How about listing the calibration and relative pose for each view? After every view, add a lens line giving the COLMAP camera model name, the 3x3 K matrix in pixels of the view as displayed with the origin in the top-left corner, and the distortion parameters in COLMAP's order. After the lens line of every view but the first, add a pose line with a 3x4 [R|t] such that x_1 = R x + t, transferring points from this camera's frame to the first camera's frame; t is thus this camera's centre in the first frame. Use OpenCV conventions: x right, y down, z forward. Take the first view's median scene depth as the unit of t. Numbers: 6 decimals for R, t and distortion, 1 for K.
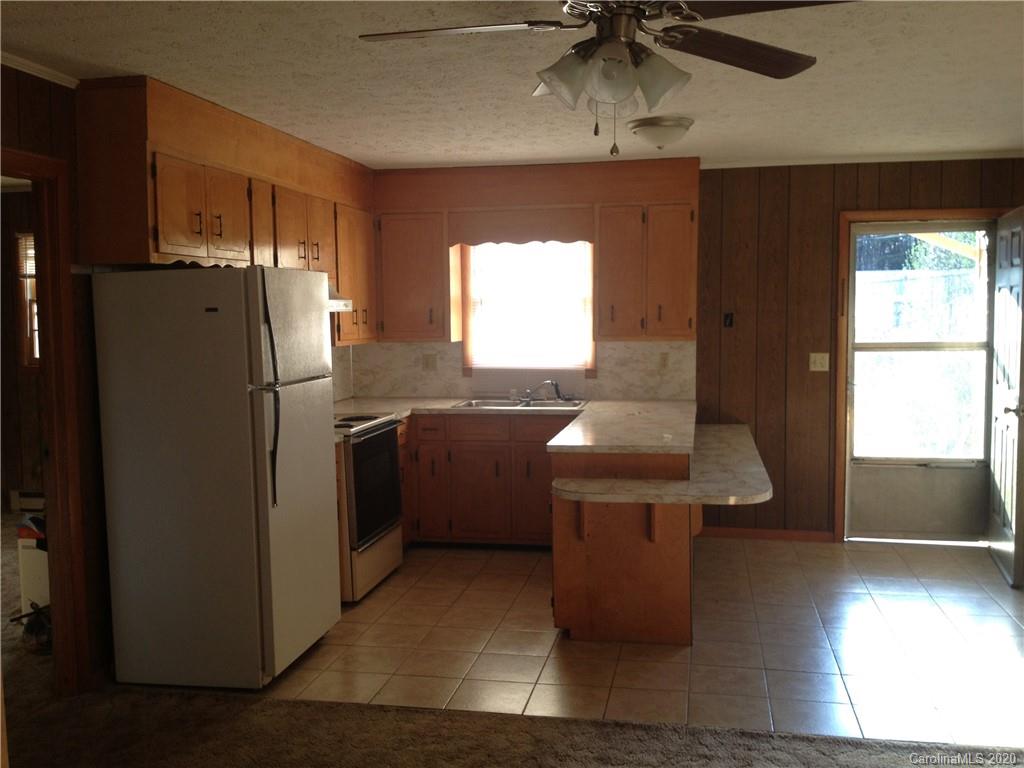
lens RADIAL K [[951.8, 0, 512.0], [0, 951.8, 384.0], [0, 0, 1]] dist [0.176027, -0.391770]
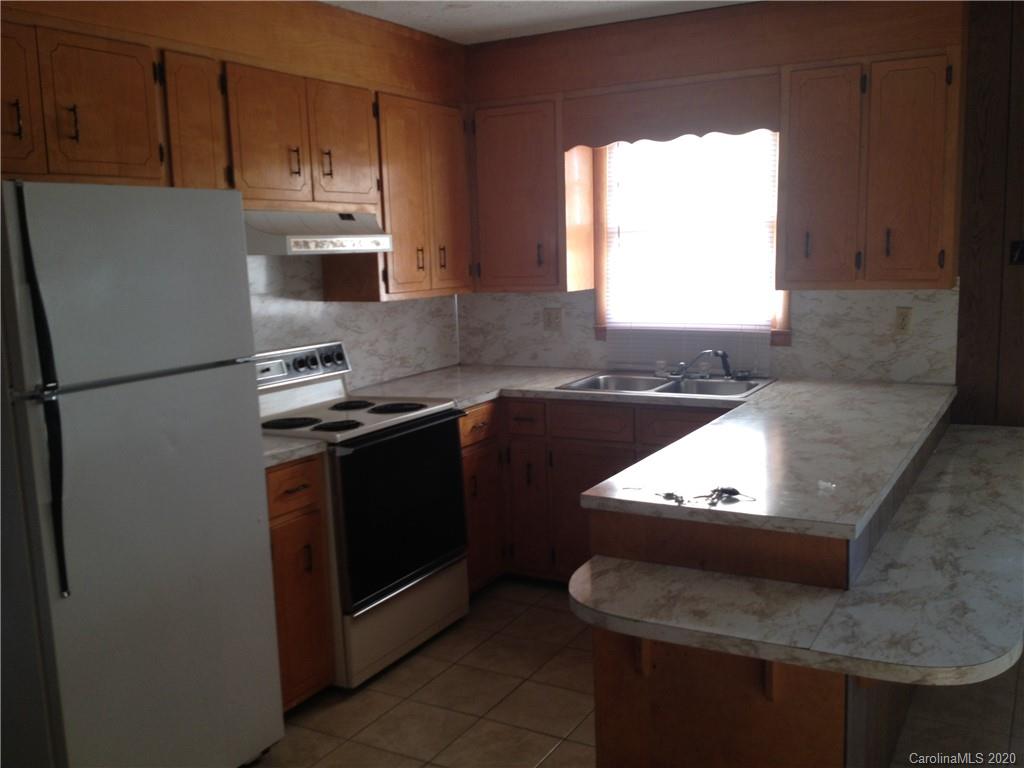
lens RADIAL K [[951.8, 0, 512.0], [0, 951.8, 384.0], [0, 0, 1]] dist [0.176027, -0.391770]
pose [[0.949010, 0.026993, -0.314088, 0.119933], [-0.004083, 0.997296, 0.073373, -0.028393], [0.315220, -0.068350, 0.946554, 0.330157]]
